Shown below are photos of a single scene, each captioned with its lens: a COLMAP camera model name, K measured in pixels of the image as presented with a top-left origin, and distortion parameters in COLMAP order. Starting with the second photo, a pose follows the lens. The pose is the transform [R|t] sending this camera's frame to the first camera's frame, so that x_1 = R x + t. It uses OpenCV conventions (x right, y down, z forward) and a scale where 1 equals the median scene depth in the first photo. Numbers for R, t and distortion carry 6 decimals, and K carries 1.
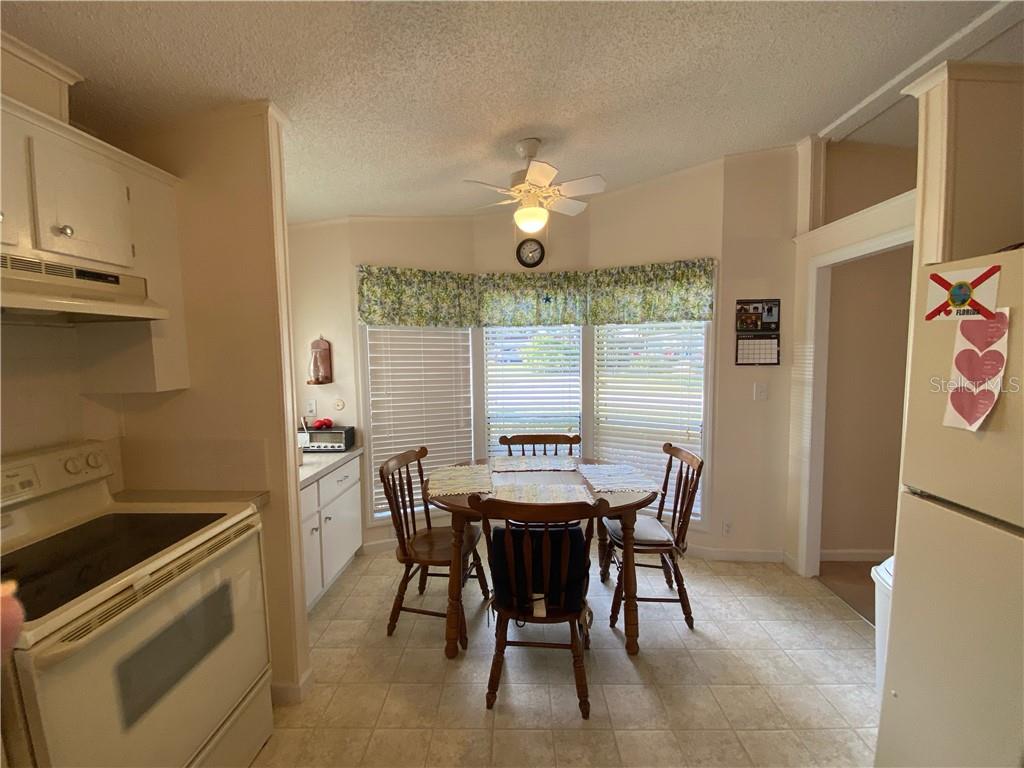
lens RADIAL K [[427.6, 0, 512.0], [0, 427.6, 384.0], [0, 0, 1]] dist [0.020338, -0.020345]
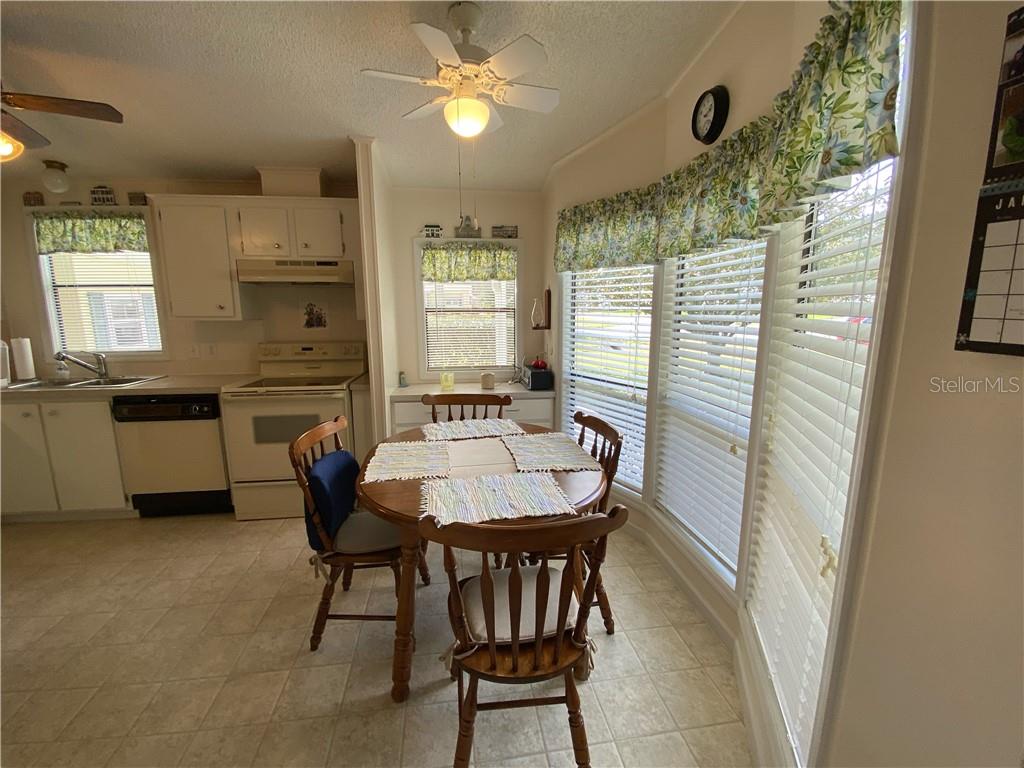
lens RADIAL K [[438.6, 0, 512.0], [0, 438.6, 384.0], [0, 0, 1]] dist [0.018088, -0.021688]
pose [[0.156507, 0.176888, -0.971708, 0.903211], [-0.077857, 0.982980, 0.166400, -0.058272], [0.984603, 0.049612, 0.167615, 0.973137]]
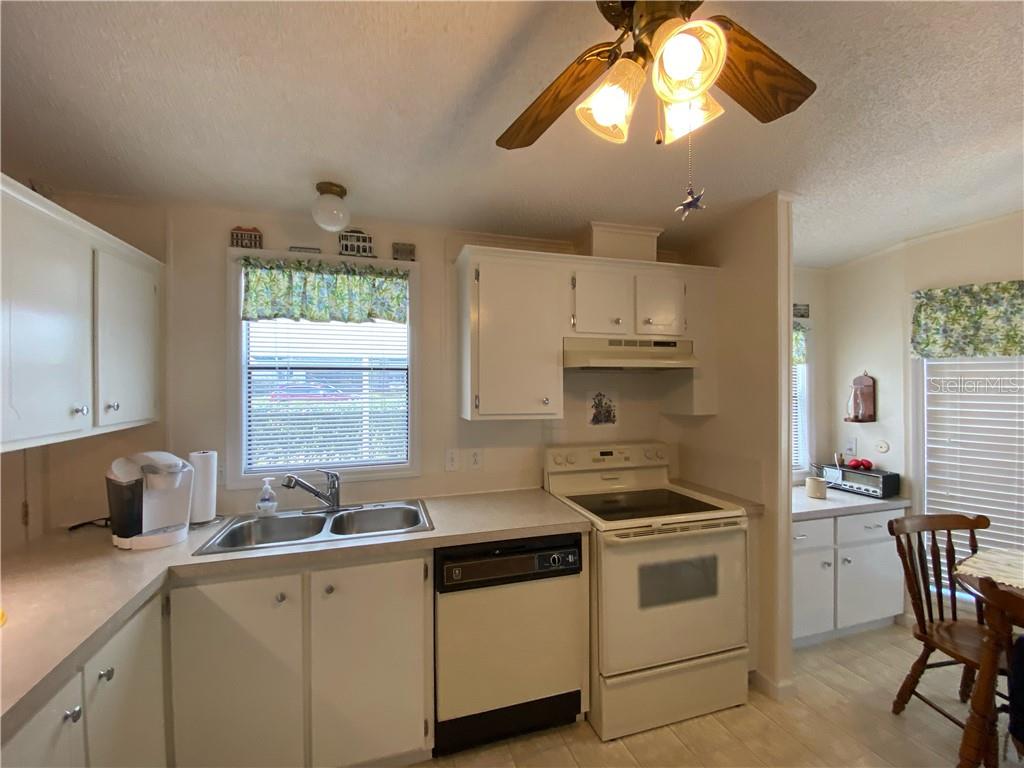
lens RADIAL K [[427.6, 0, 512.0], [0, 427.6, 384.0], [0, 0, 1]] dist [0.020338, -0.020345]
pose [[0.328298, 0.006990, -0.944548, 0.266743], [-0.075836, 0.996940, -0.018981, -0.009832], [0.941525, 0.077862, 0.327823, -0.069636]]
